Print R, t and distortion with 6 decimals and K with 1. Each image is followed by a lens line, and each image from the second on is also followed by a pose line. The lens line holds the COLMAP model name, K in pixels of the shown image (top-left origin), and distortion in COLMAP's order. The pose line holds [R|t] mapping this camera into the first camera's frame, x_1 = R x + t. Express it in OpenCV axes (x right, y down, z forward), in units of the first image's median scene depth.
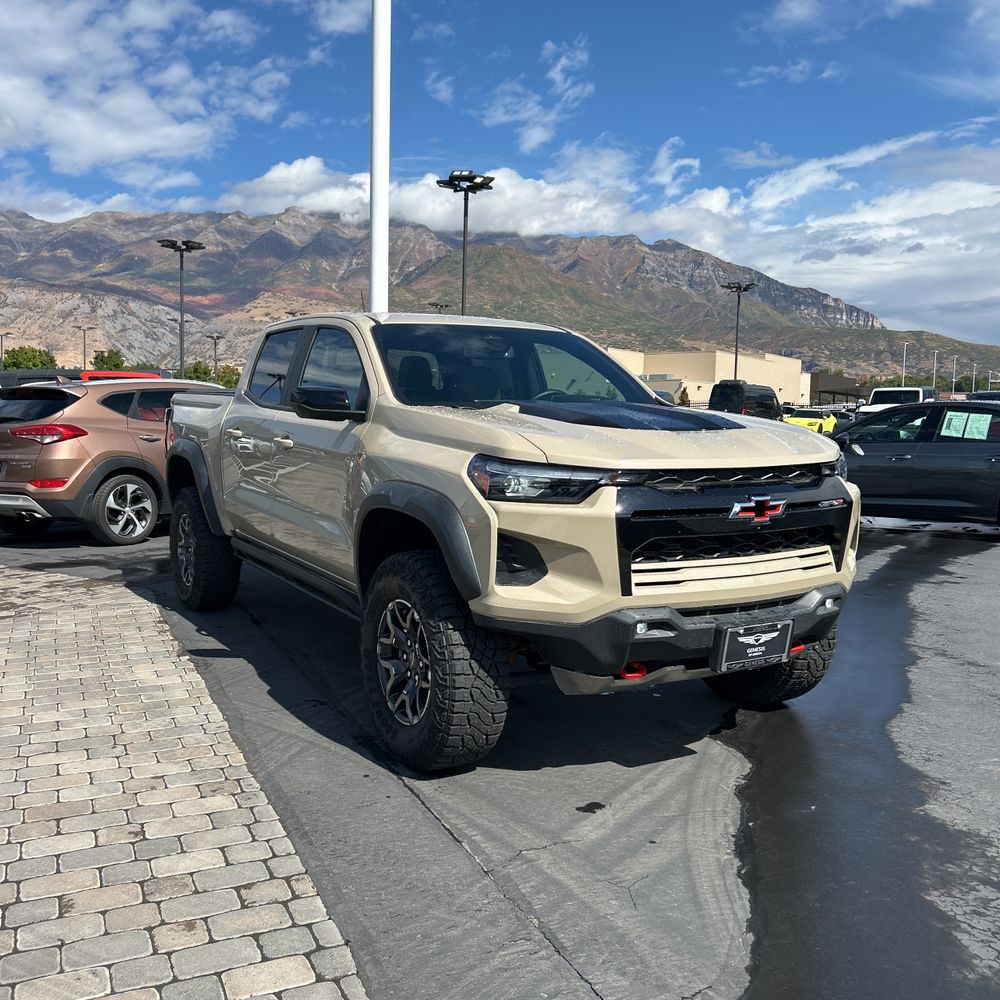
lens RADIAL K [[1000.6, 0, 489.5], [0, 1000.6, 505.0], [0, 0, 1]] dist [0.022801, 0.000000]
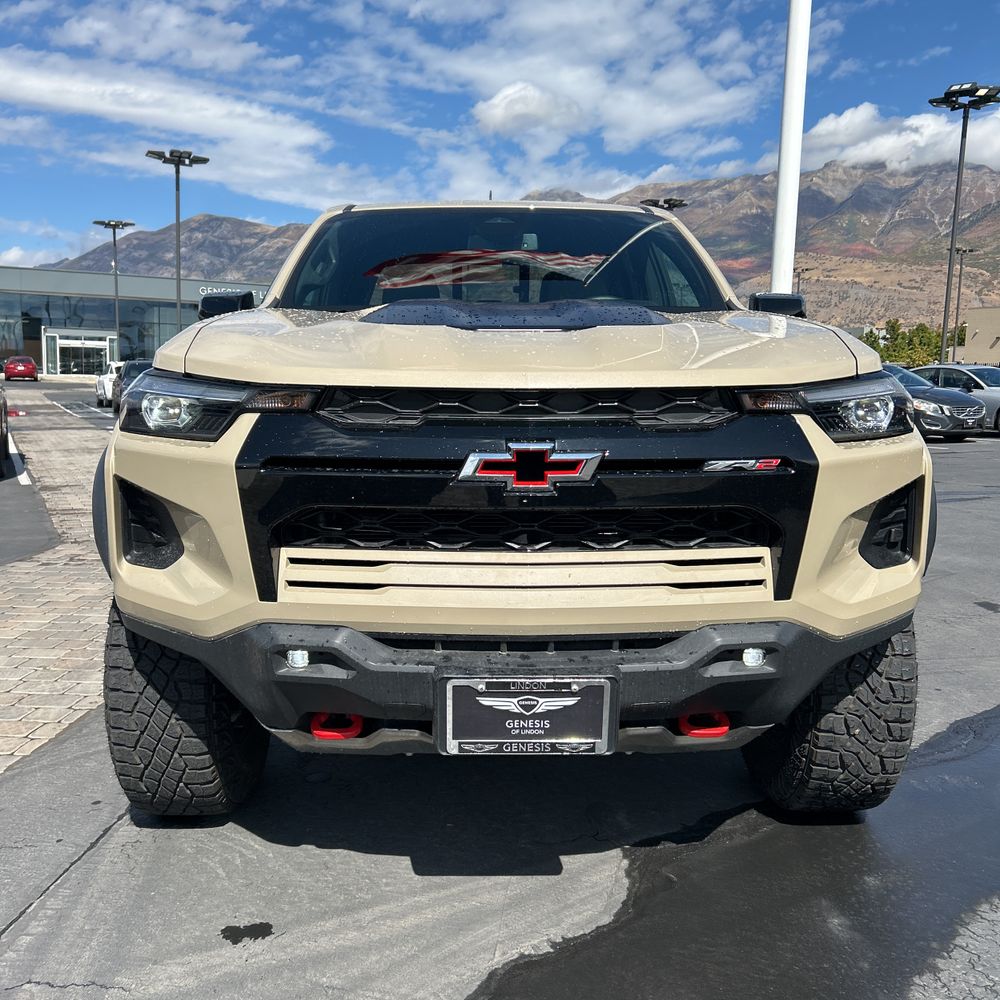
lens RADIAL K [[1000.6, 0, 503.2], [0, 1000.6, 496.0], [0, 0, 1]] dist [0.022801, 0.000000]
pose [[0.874874, 0.060537, -0.480552, 0.444269], [-0.048281, 0.998117, 0.037838, 0.000174], [0.481938, -0.009902, 0.876150, 0.451189]]
